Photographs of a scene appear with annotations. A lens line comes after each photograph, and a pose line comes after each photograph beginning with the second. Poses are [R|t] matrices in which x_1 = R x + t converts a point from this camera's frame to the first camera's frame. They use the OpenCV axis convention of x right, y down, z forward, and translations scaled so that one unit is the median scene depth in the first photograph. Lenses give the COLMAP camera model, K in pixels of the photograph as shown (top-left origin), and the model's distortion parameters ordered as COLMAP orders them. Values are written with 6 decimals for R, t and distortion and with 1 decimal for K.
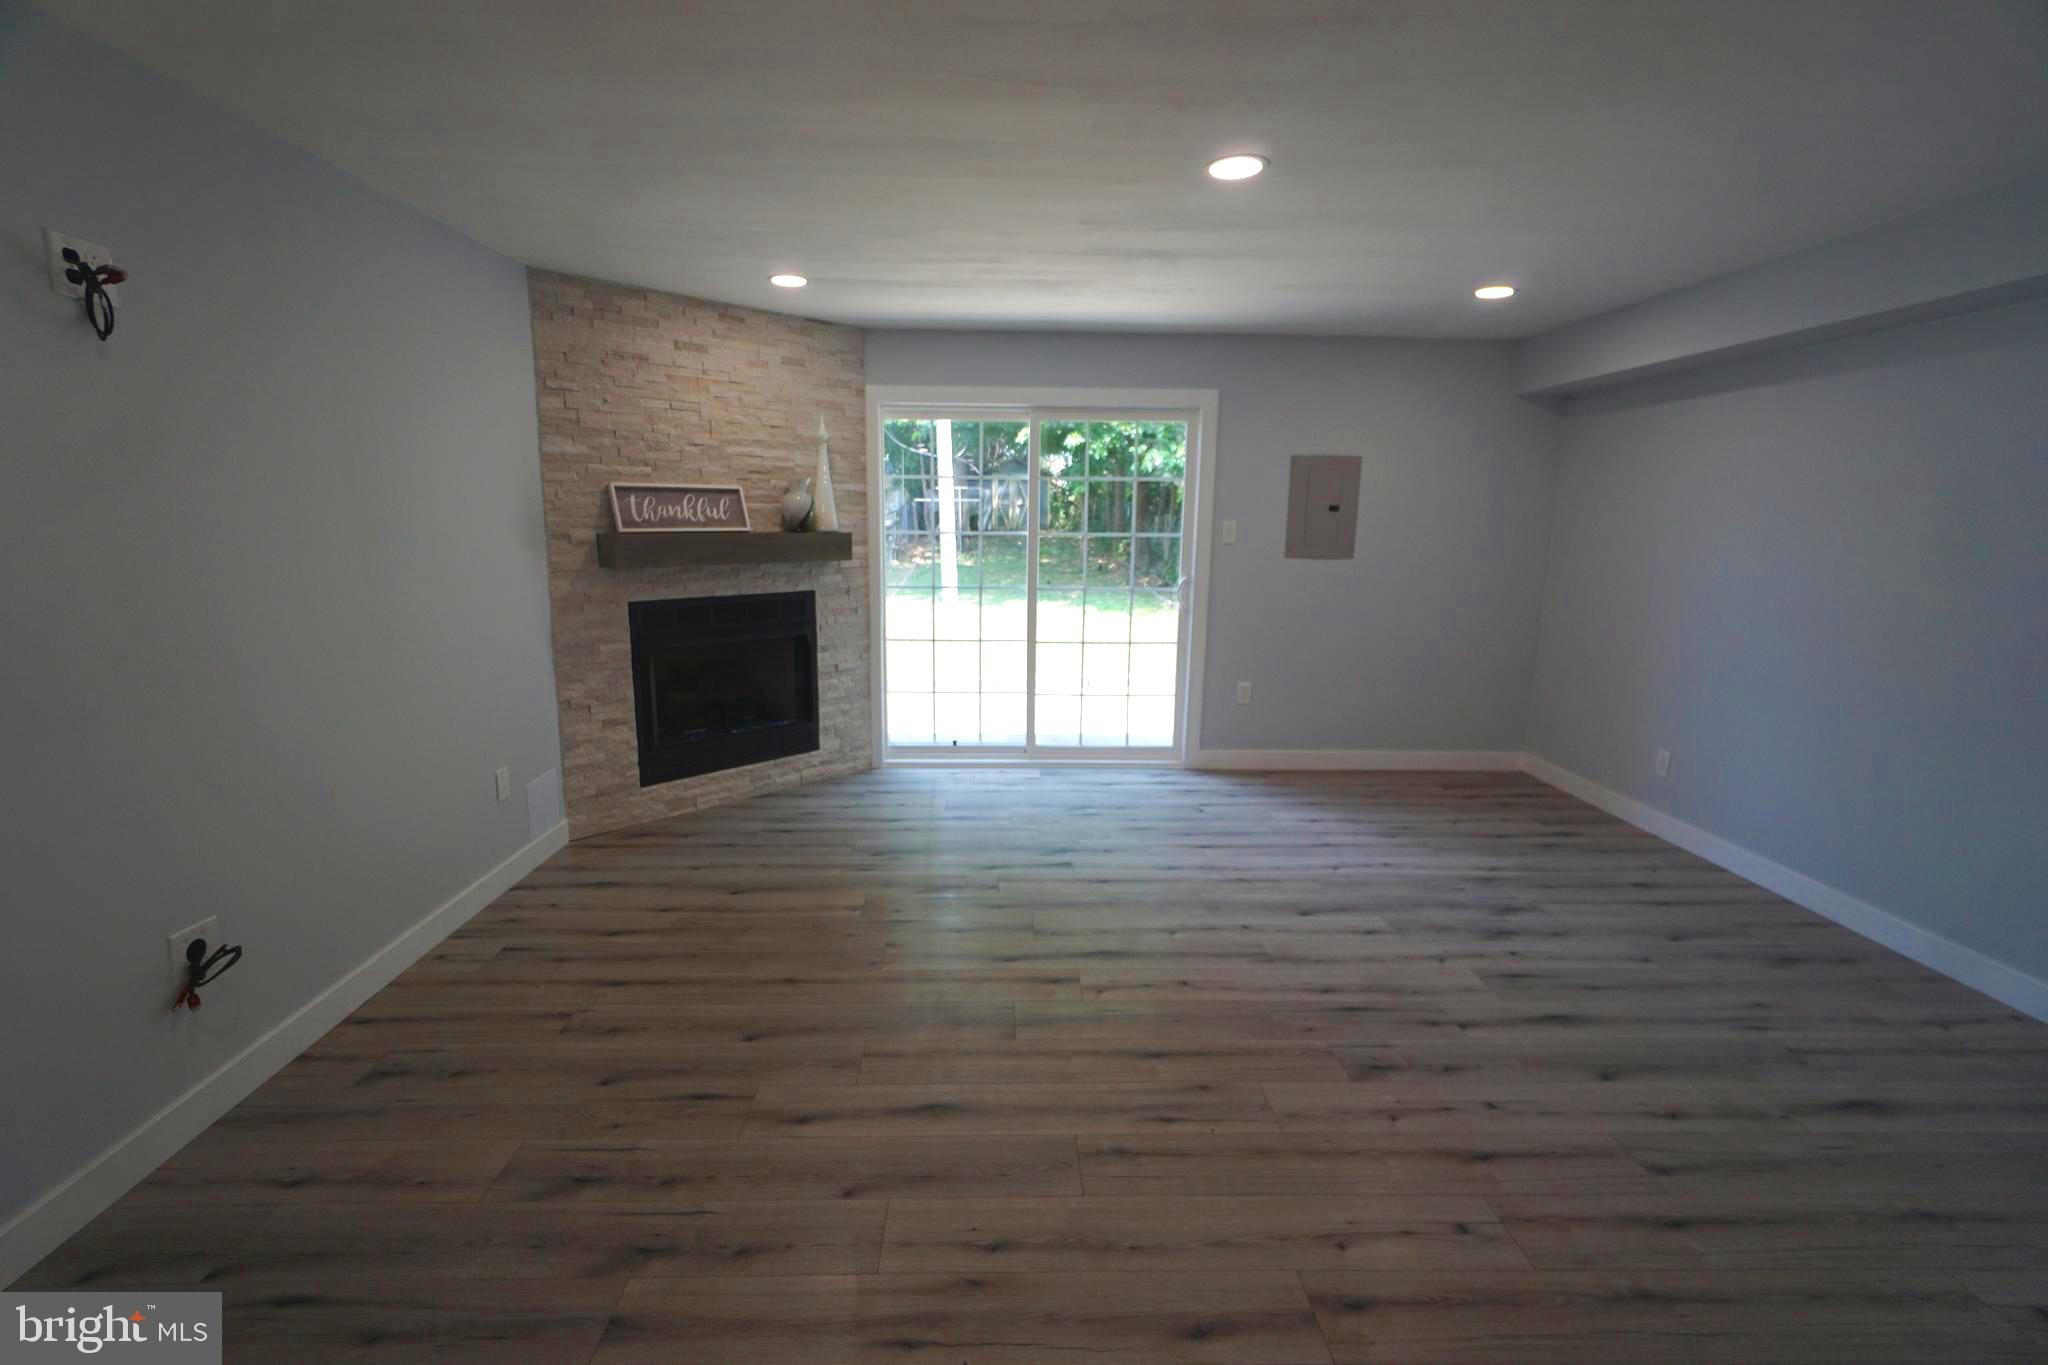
lens RADIAL K [[879.6, 0, 1009.3], [0, 879.6, 681.6], [0, 0, 1]] dist [-0.015360, 0.008307]
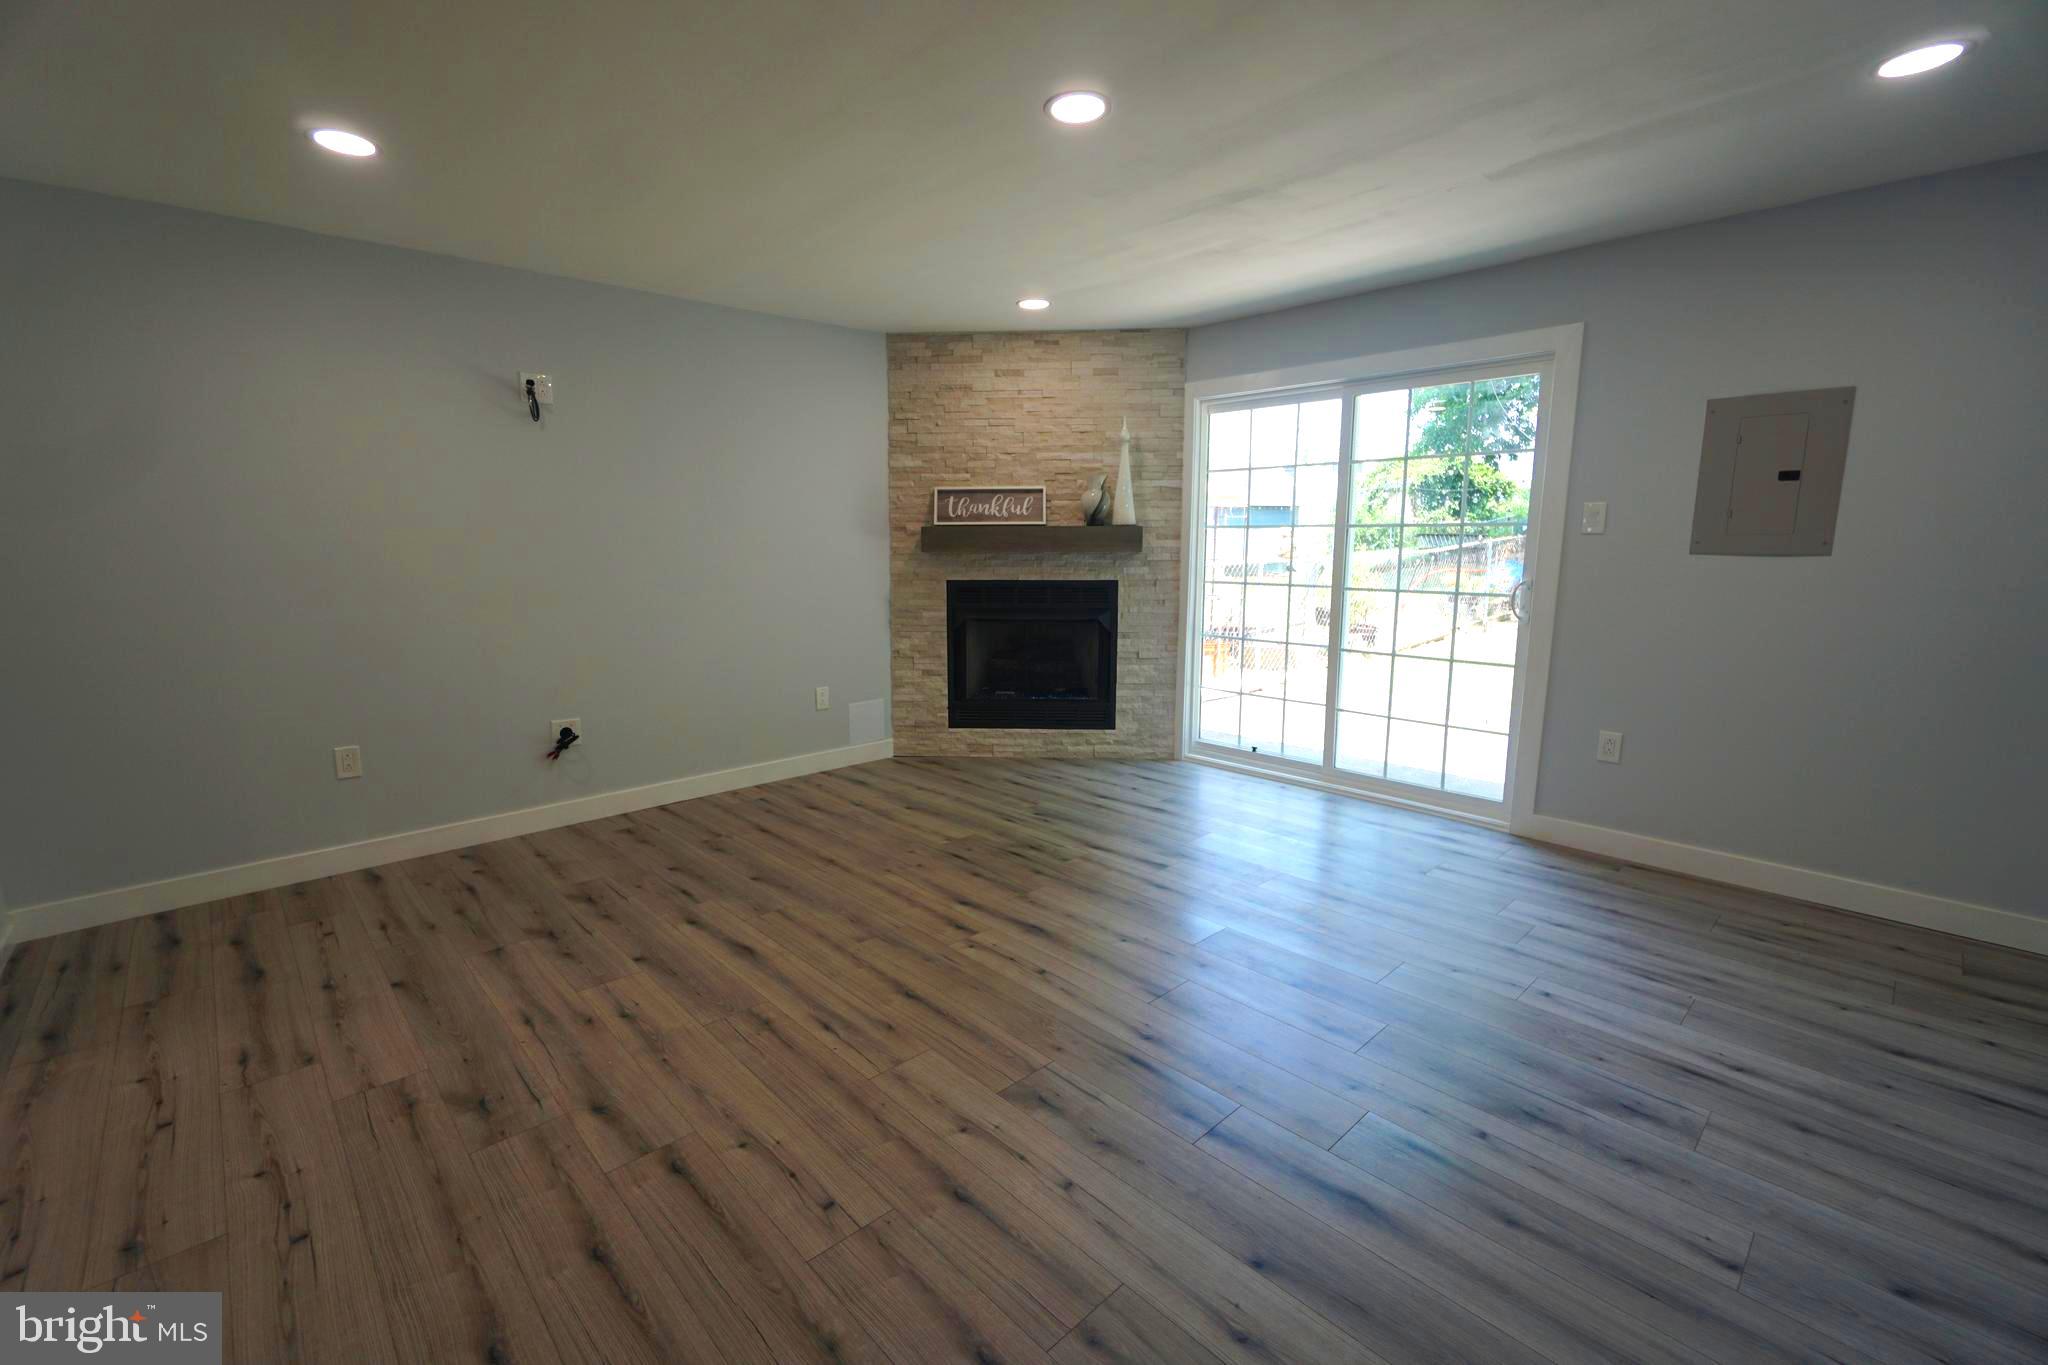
lens RADIAL K [[881.7, 0, 1010.3], [0, 881.7, 684.9], [0, 0, 1]] dist [-0.013329, 0.009080]
pose [[0.662578, 0.113385, -0.740361, 0.595153], [-0.131757, 0.990705, 0.033810, 0.004951], [0.737313, 0.075146, 0.671358, 0.216435]]
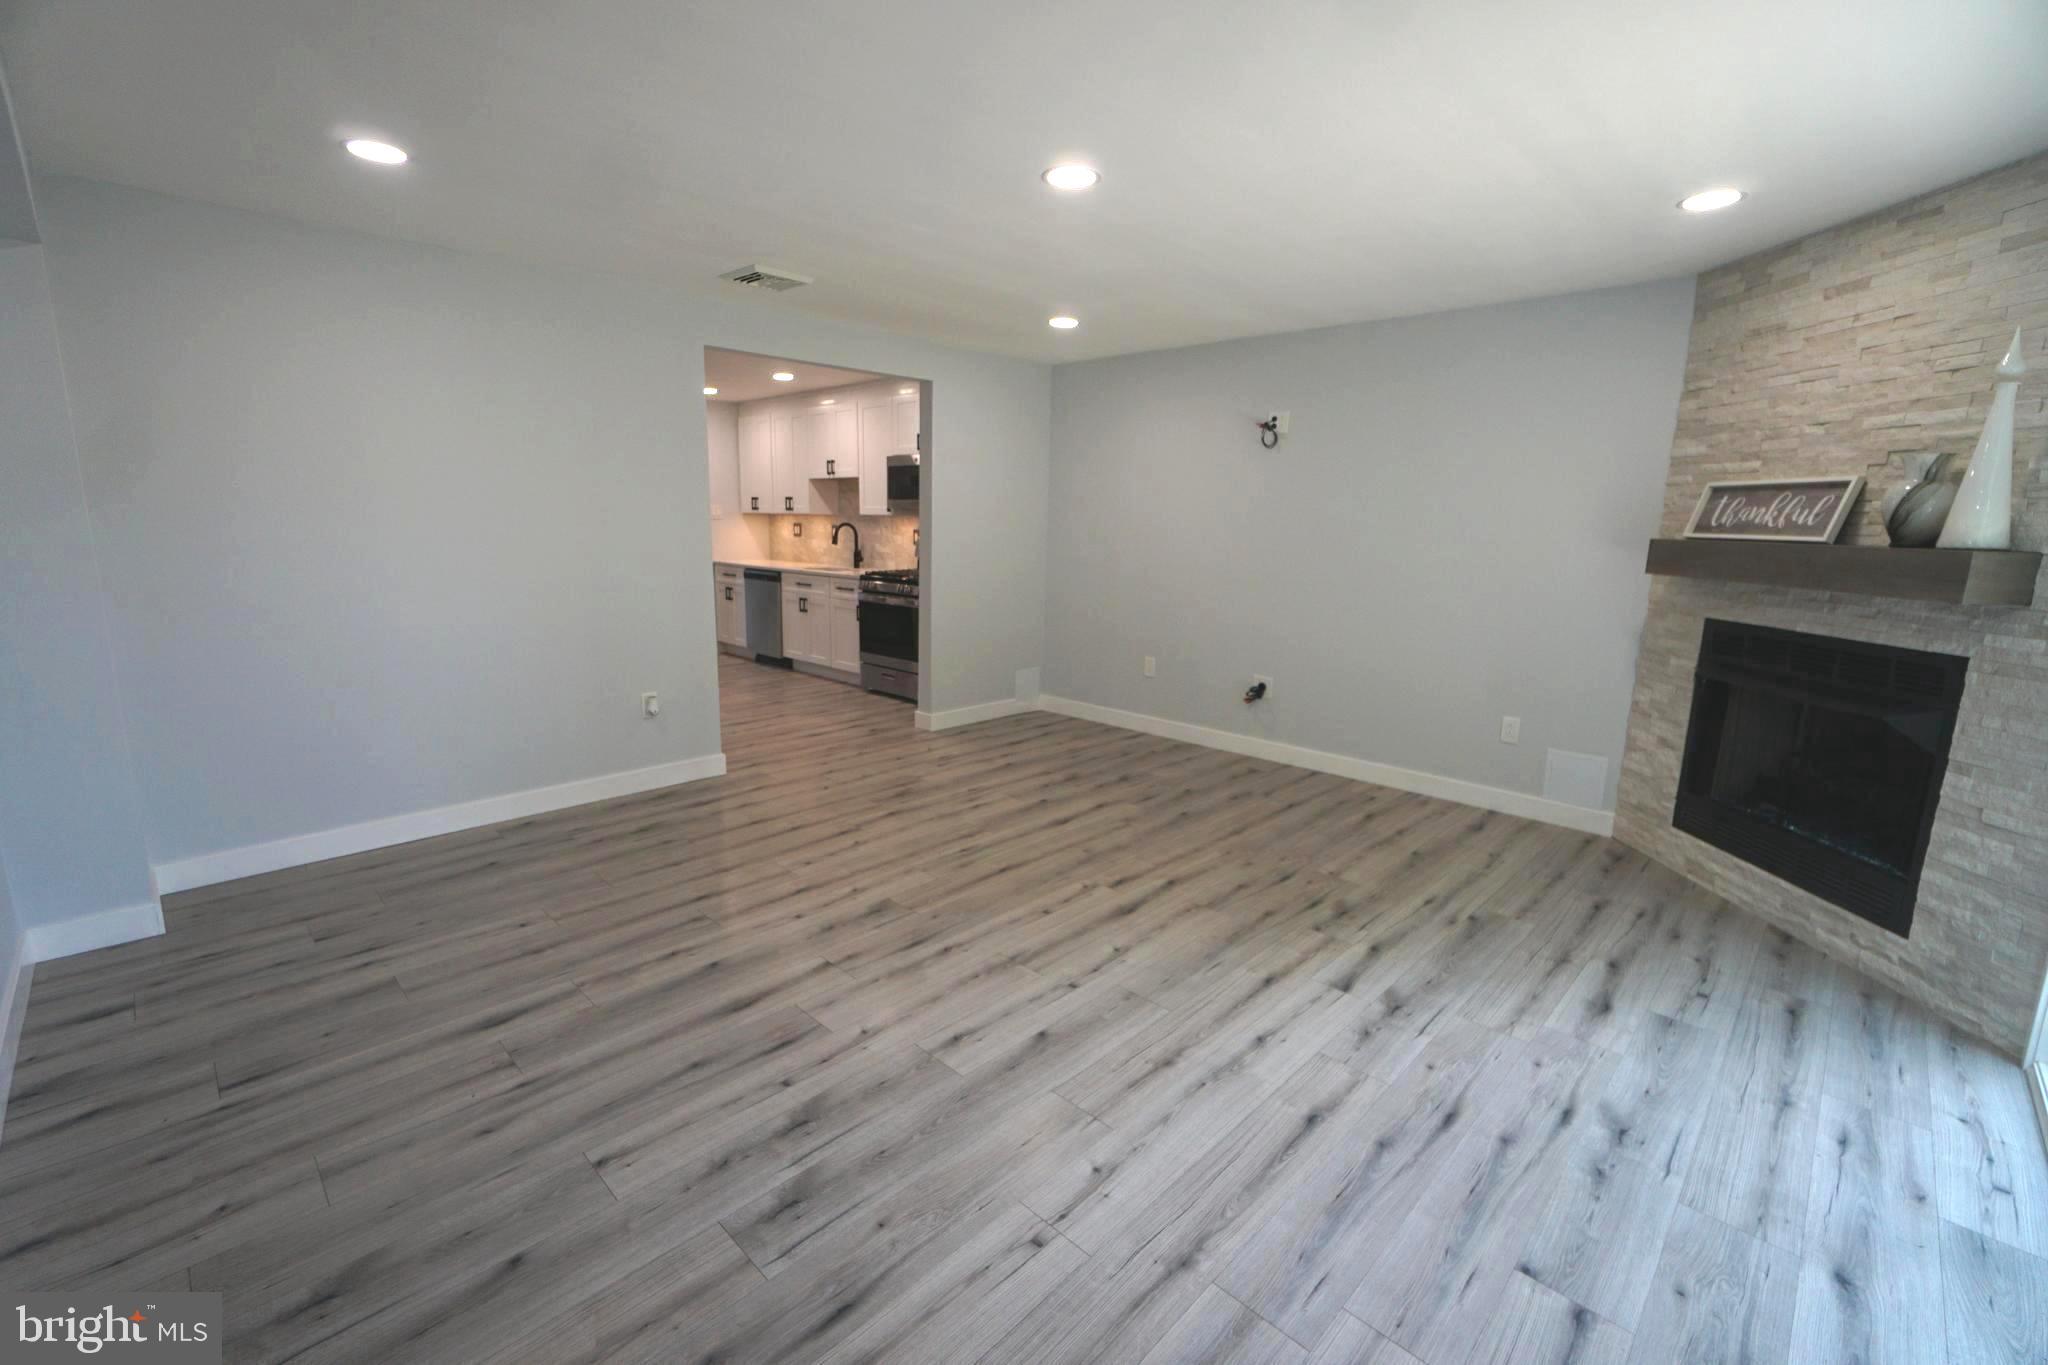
lens RADIAL K [[878.9, 0, 1001.7], [0, 878.9, 675.2], [0, 0, 1]] dist [0.010753, 0.000233]
pose [[-0.727495, 0.102842, -0.678362, 0.689744], [-0.152832, 0.939572, 0.306344, -0.200463], [0.668875, 0.326539, -0.667816, 1.138706]]
